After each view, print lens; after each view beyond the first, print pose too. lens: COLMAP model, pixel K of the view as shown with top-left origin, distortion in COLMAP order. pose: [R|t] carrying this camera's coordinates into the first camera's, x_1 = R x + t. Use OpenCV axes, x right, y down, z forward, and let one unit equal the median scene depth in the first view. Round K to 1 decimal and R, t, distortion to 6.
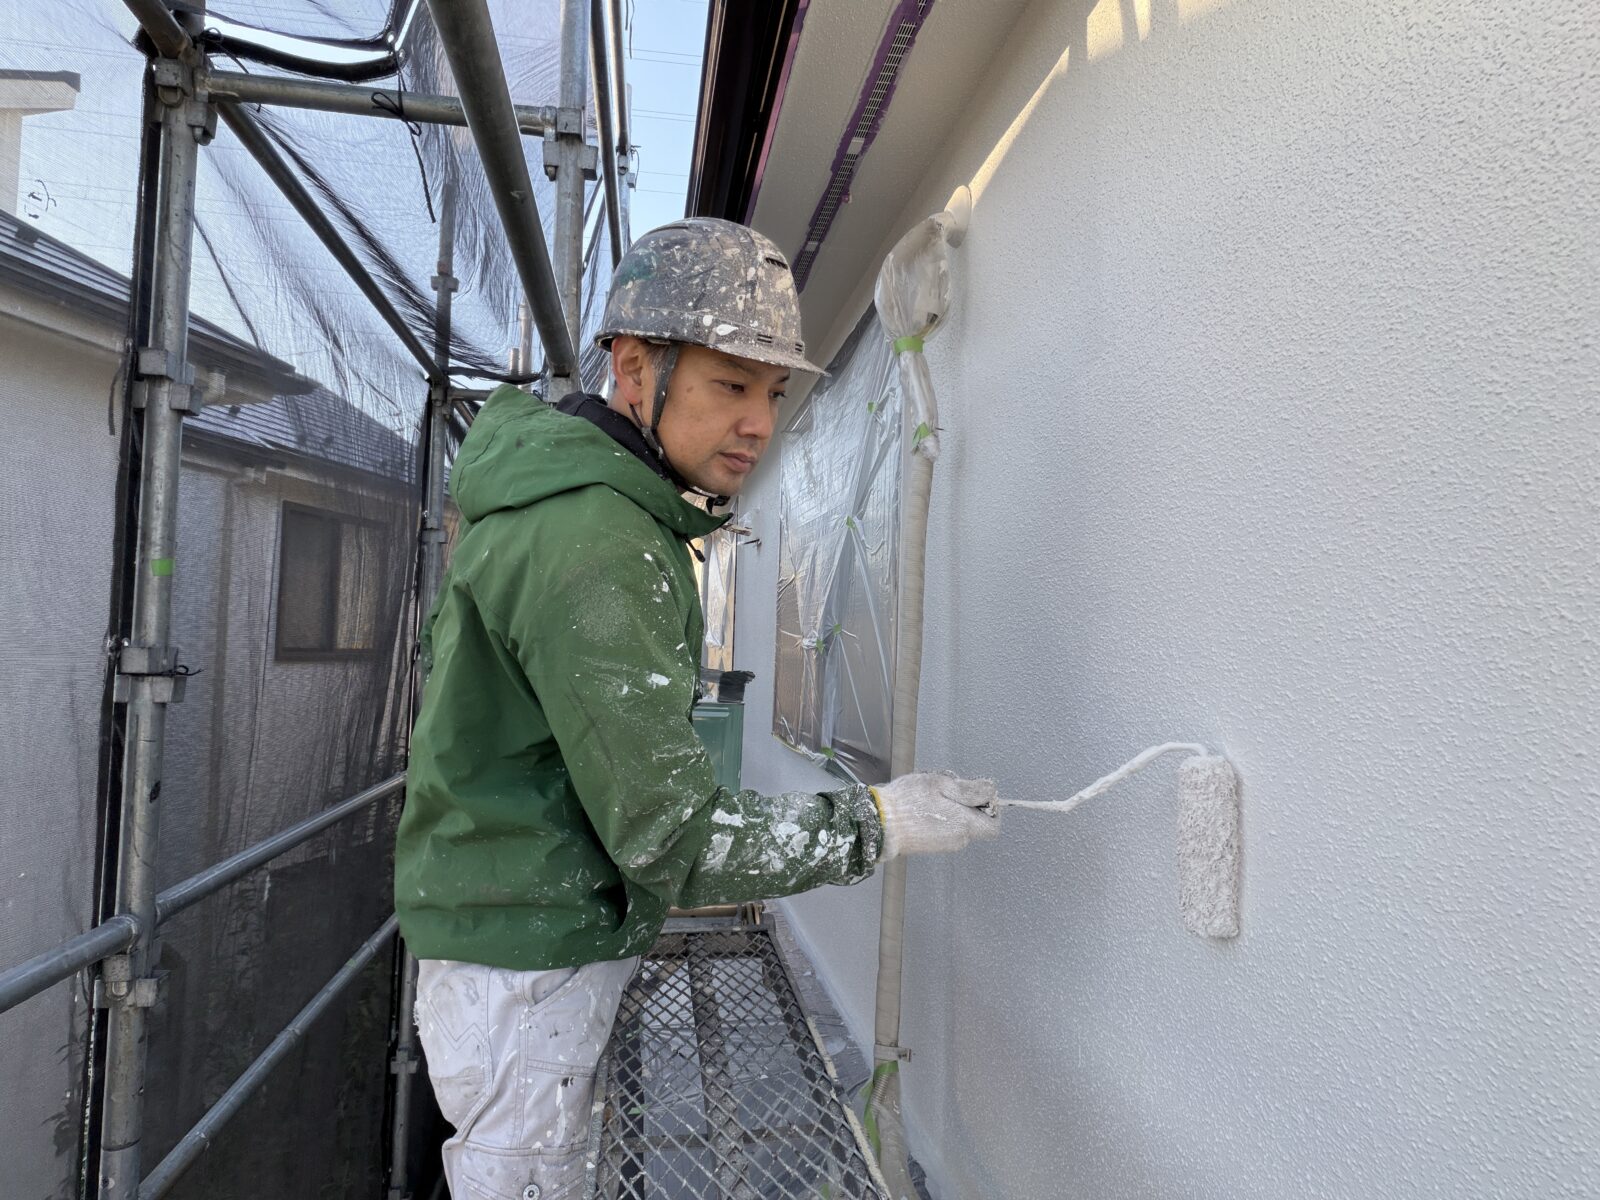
lens RADIAL K [[926.9, 0, 788.7], [0, 926.9, 603.7], [0, 0, 1]] dist [-0.001157, -0.002079]
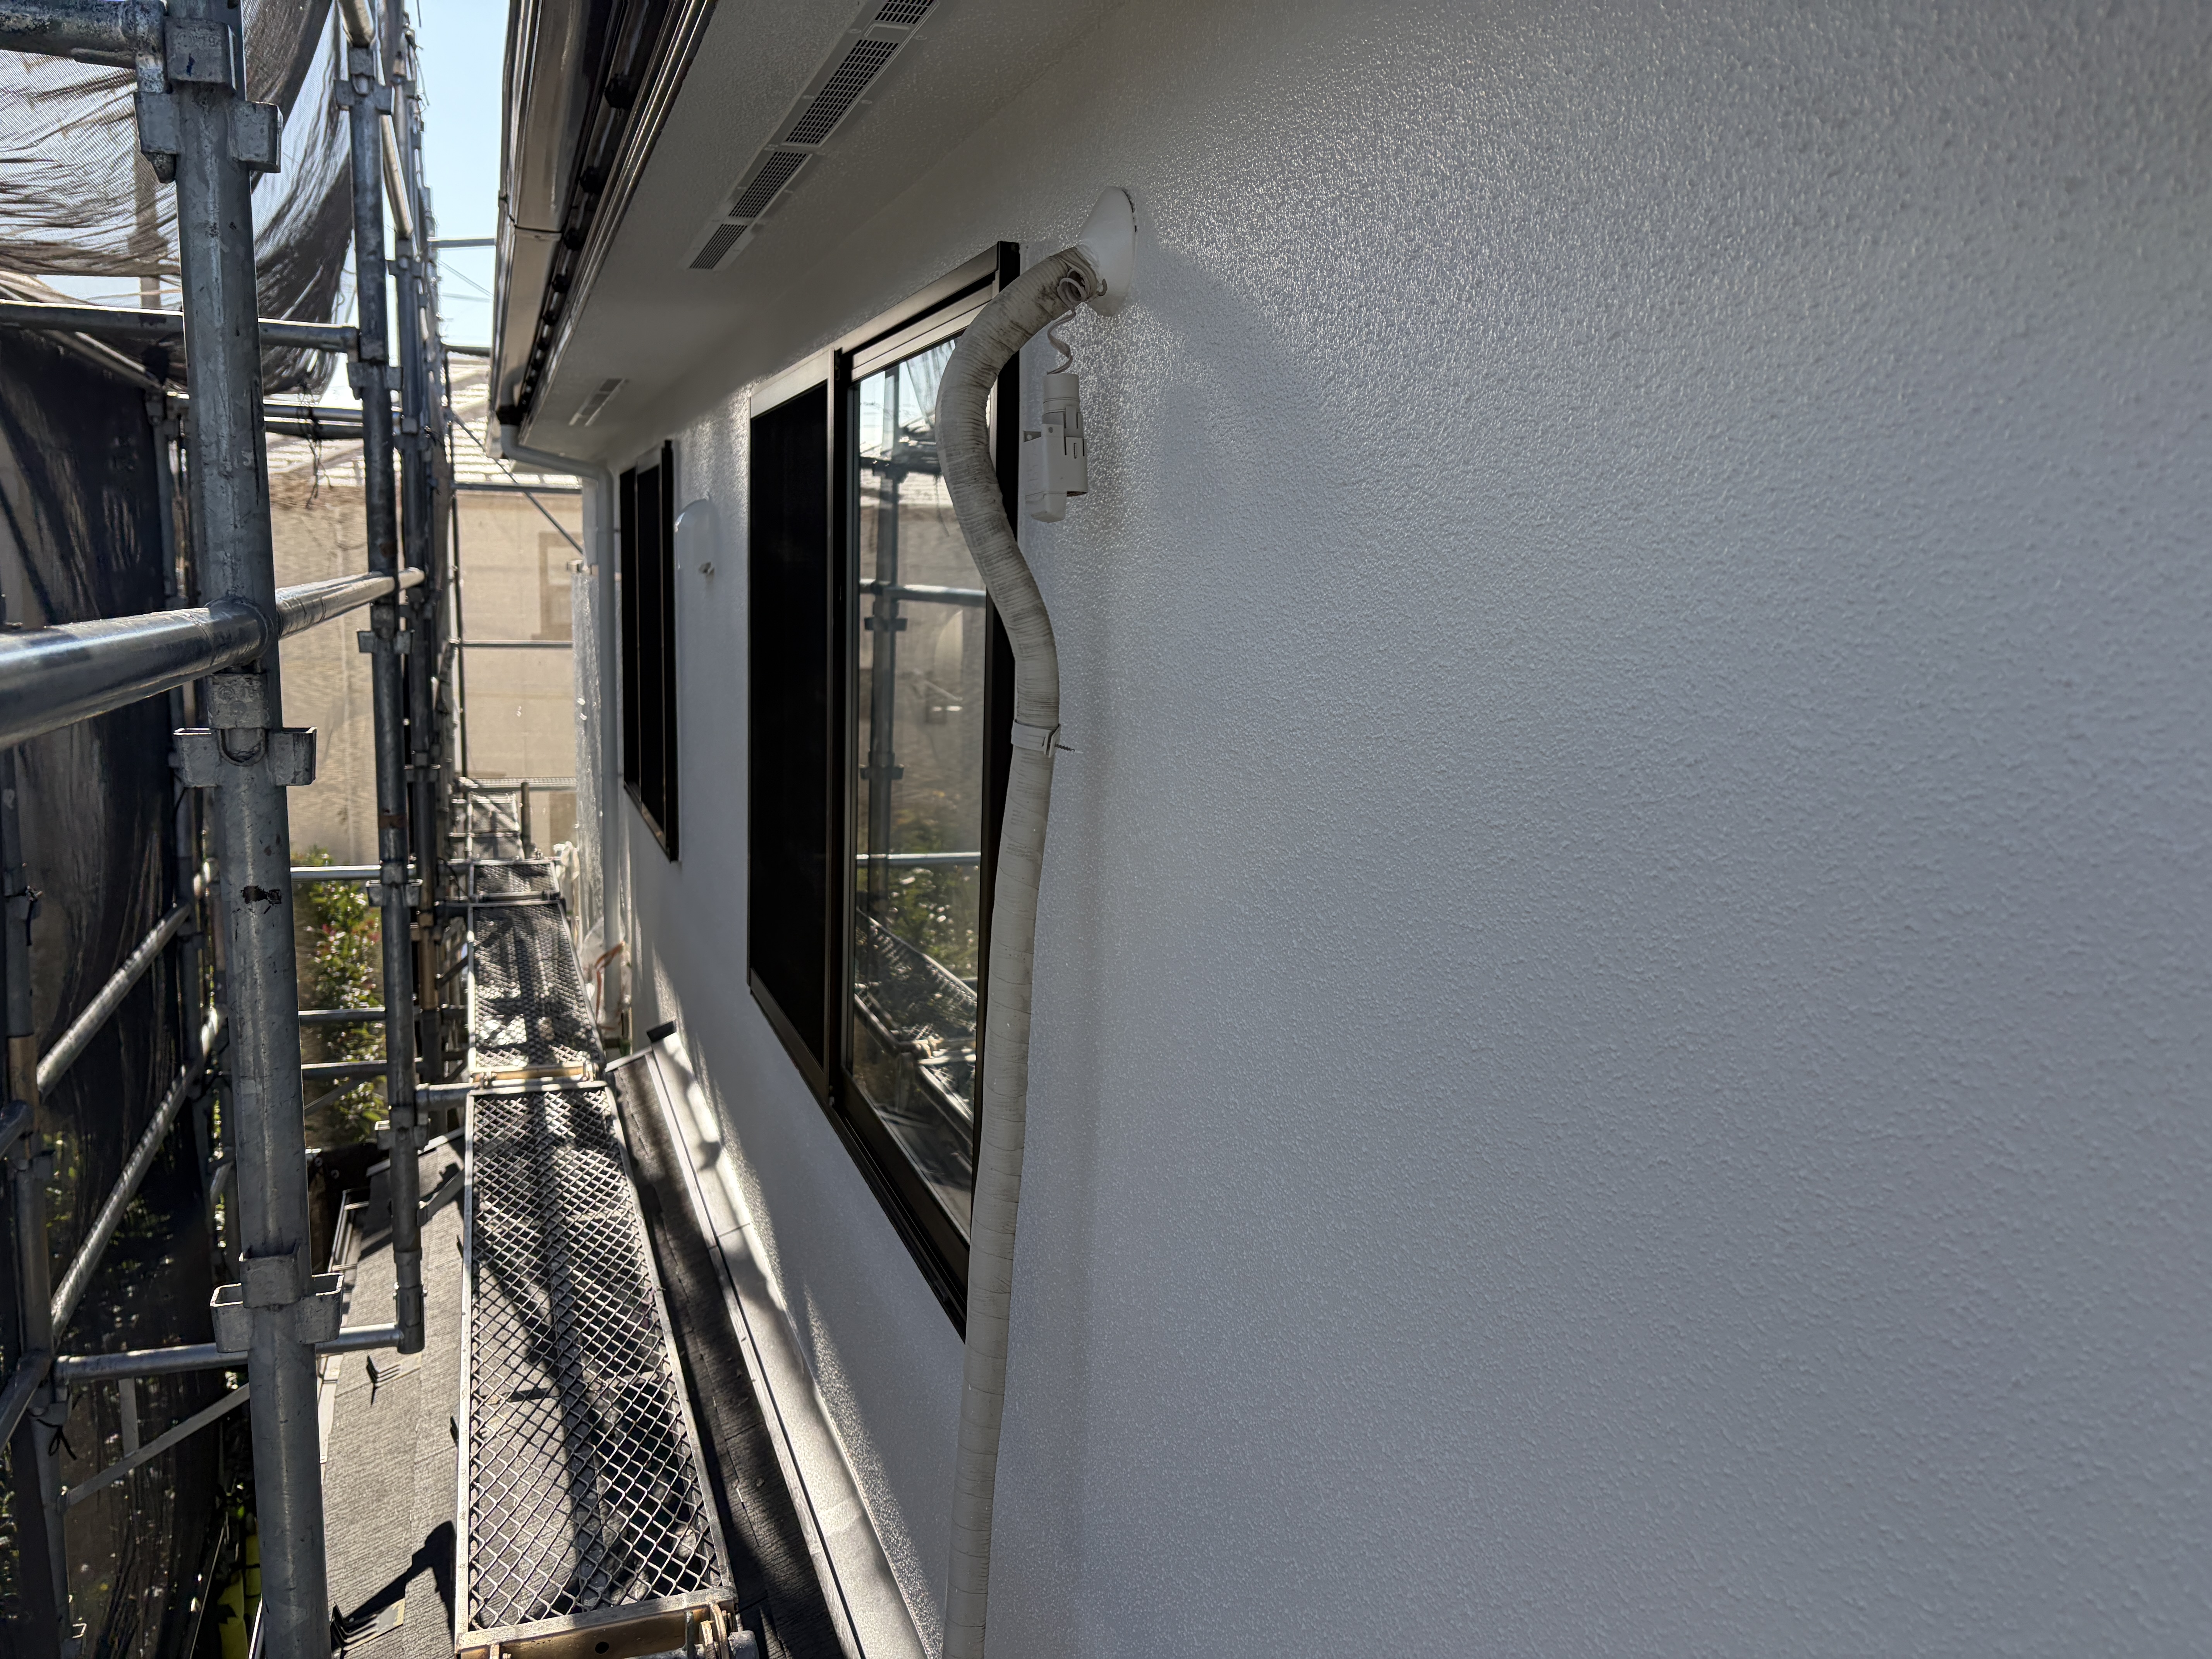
lens RADIAL K [[1686.9, 0, 1090.3], [0, 1686.9, 860.0], [0, 0, 1]] dist [0.006739, 0.007883]
pose [[0.982808, -0.027000, 0.182647, 0.009398], [-0.013136, 0.976517, 0.215040, -0.350240], [-0.184164, -0.213742, 0.959374, 0.118976]]
